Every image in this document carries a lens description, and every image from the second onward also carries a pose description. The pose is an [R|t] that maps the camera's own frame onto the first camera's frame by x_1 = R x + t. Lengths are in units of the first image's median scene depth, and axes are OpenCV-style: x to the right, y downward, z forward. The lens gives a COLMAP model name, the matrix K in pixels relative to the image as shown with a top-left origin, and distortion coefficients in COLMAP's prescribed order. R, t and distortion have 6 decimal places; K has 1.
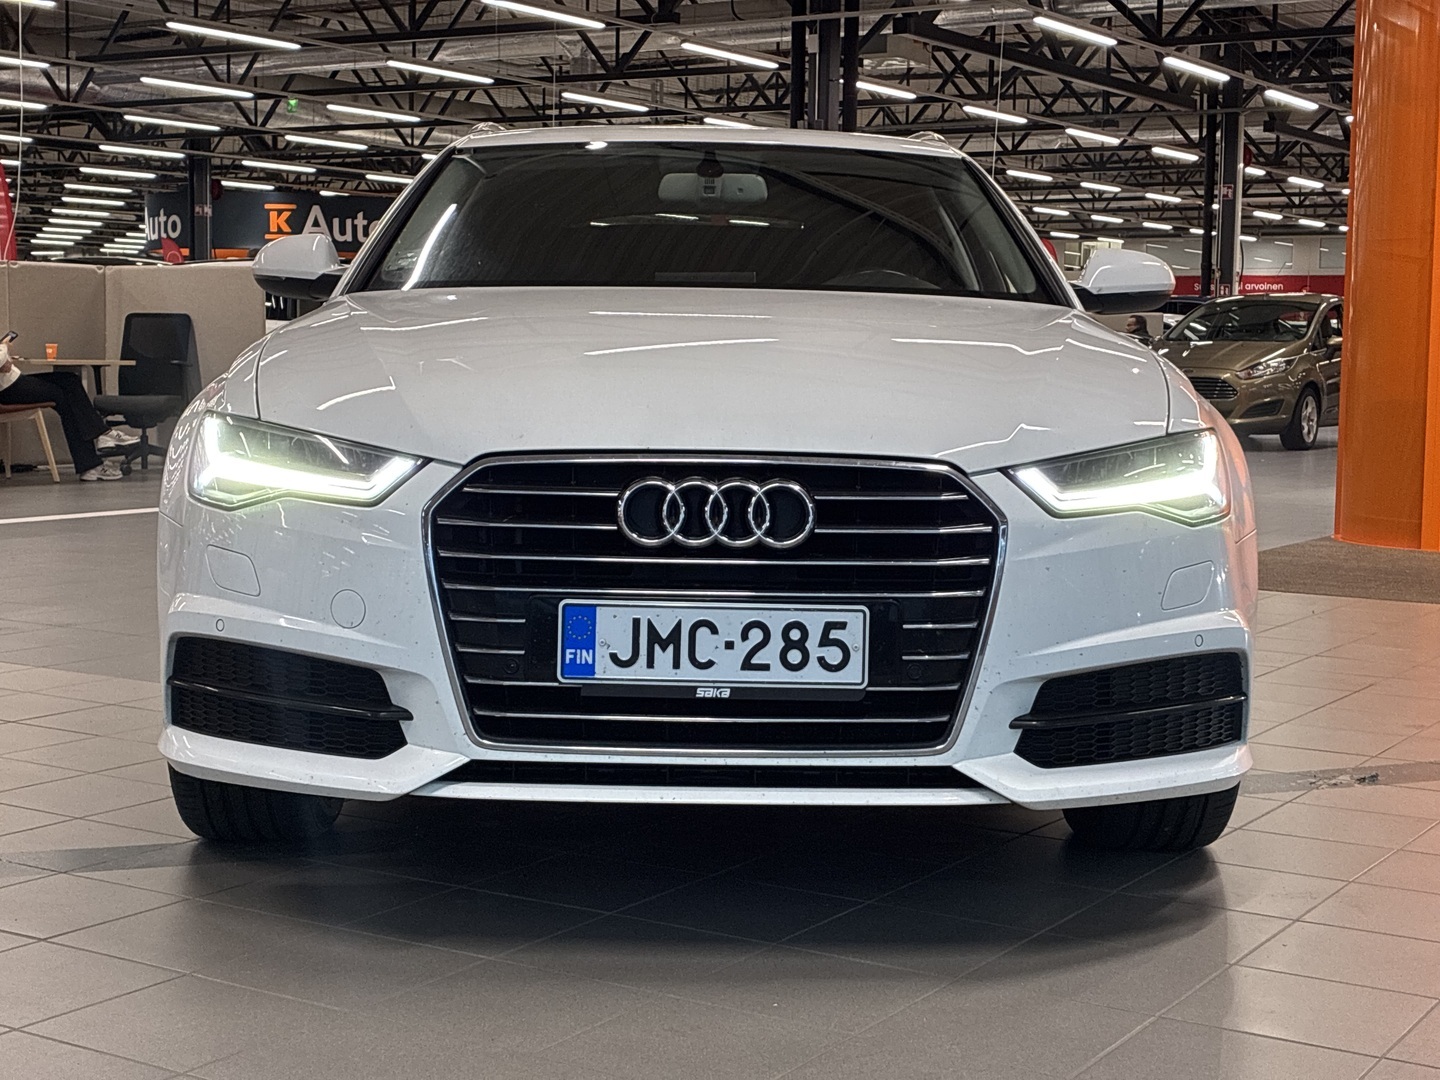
lens RADIAL K [[2157.5, 0, 720.0], [0, 2157.5, 540.0], [0, 0, 1]] dist [0.219607, -0.893958]
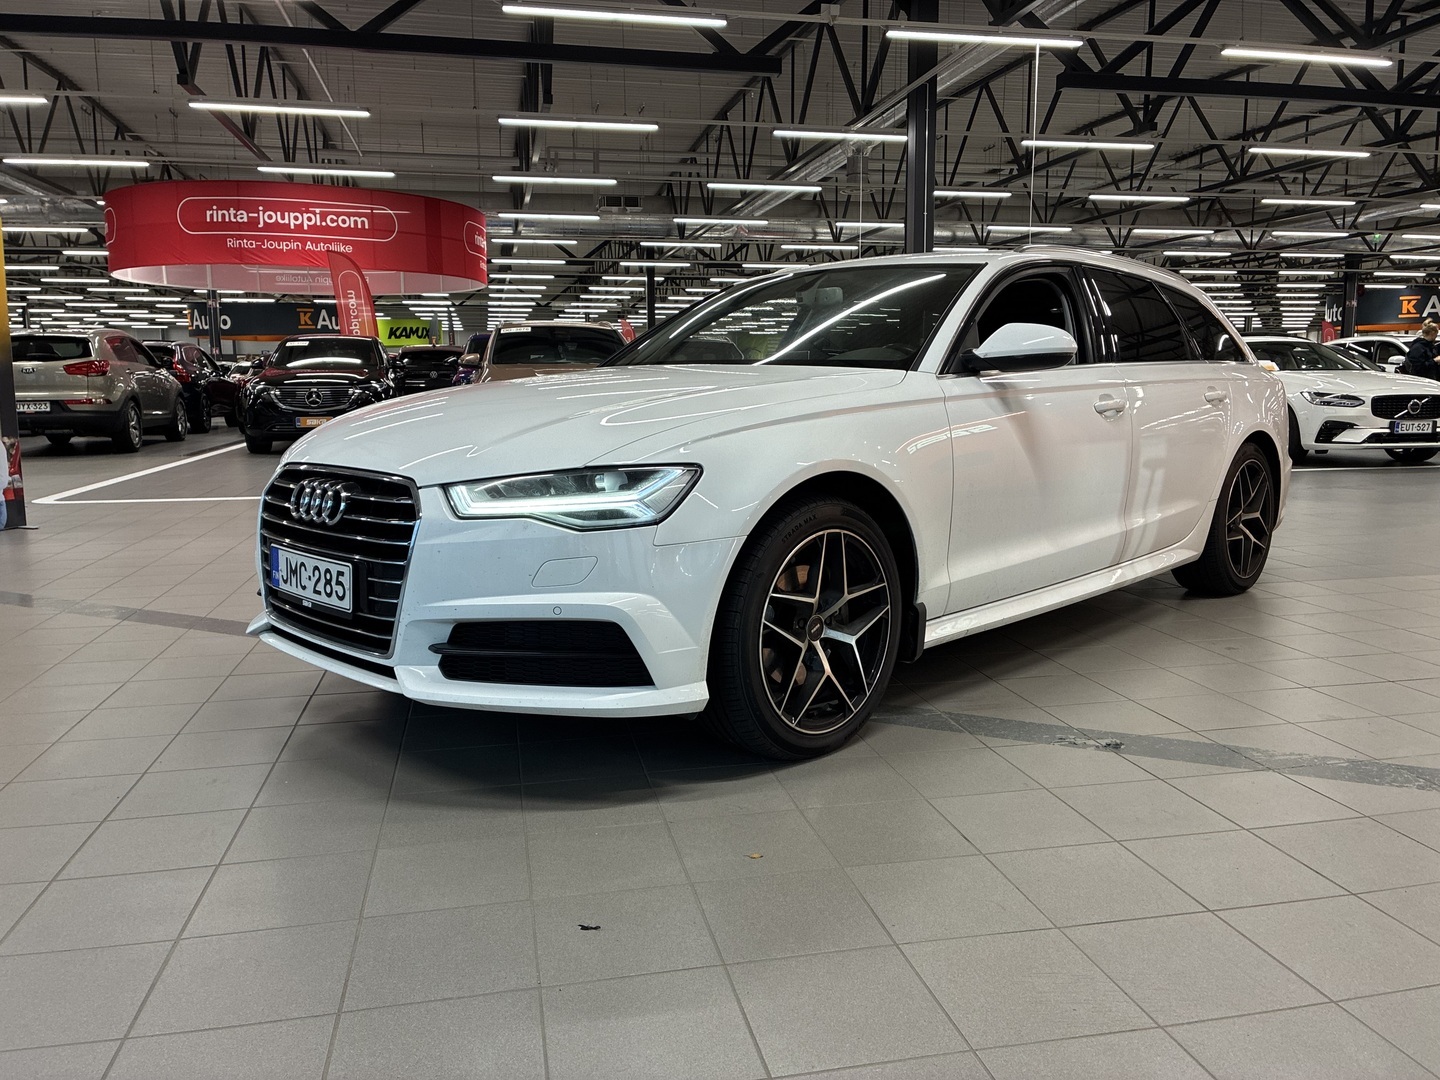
lens RADIAL K [[1110.4, 0, 720.0], [0, 1110.4, 540.0], [0, 0, 1]] dist [-0.017628, 0.001952]
pose [[0.697647, 0.084873, -0.711397, 0.869907], [-0.048369, 0.996272, 0.071426, -0.062294], [0.714807, -0.015420, 0.699152, 0.604190]]
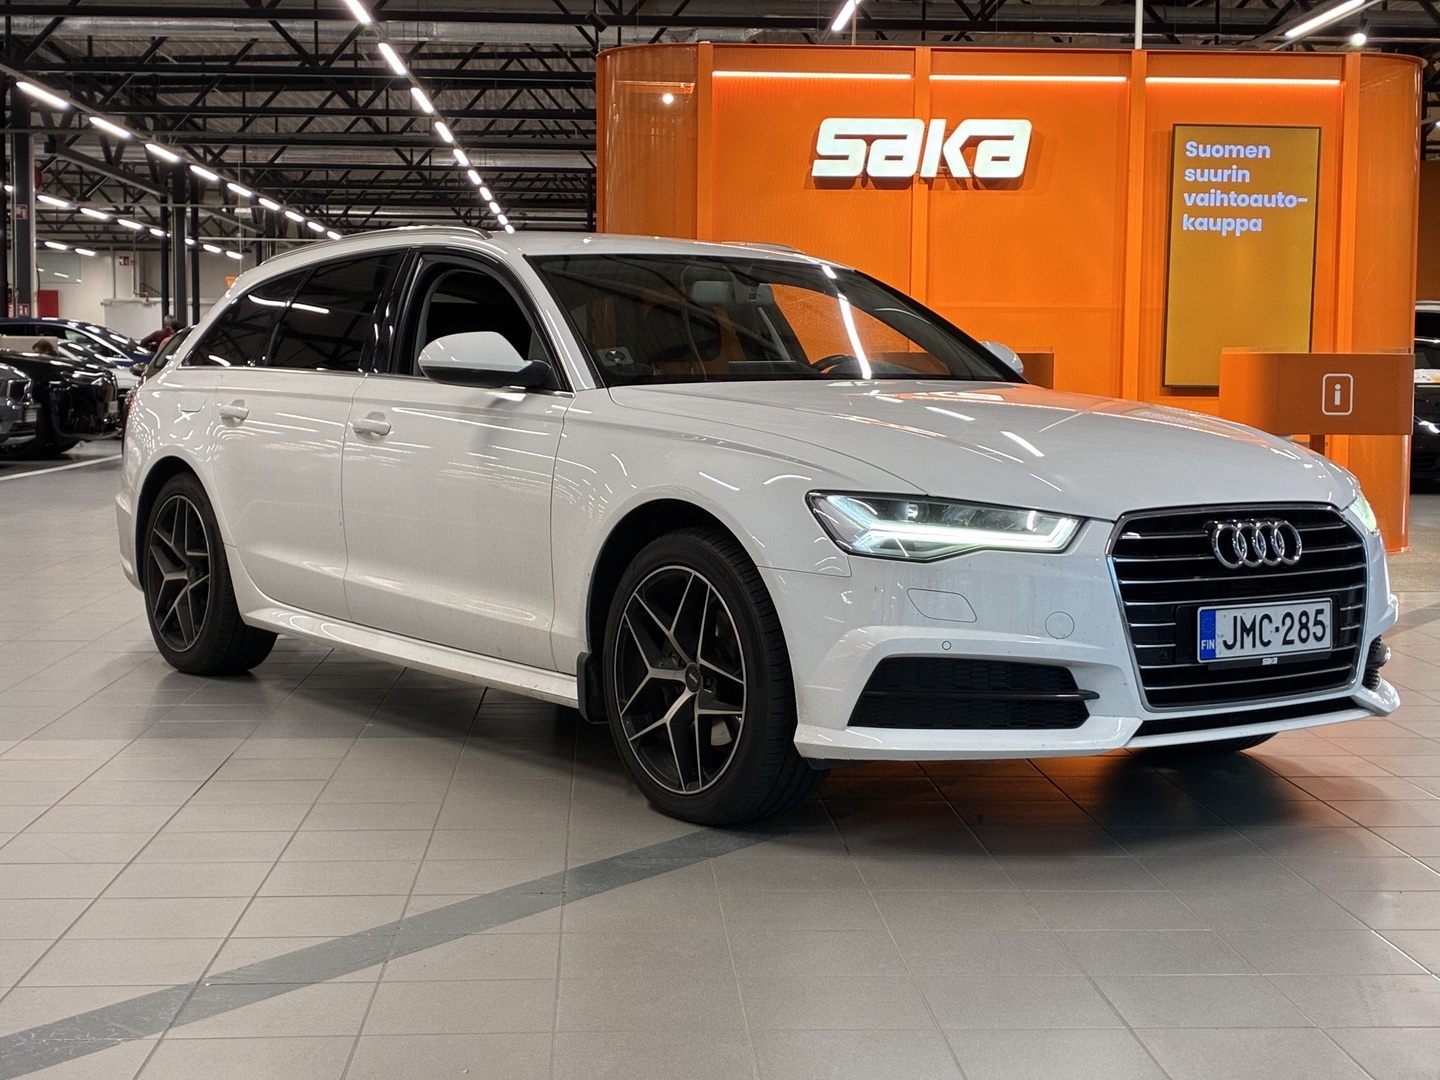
lens RADIAL K [[2157.5, 0, 720.0], [0, 2157.5, 540.0], [0, 0, 1]] dist [0.219607, -0.893958]
pose [[0.815700, -0.053764, 0.575971, -1.201101], [0.056368, 0.998321, 0.013360, -0.057514], [-0.575722, 0.021568, 0.817361, -0.041636]]
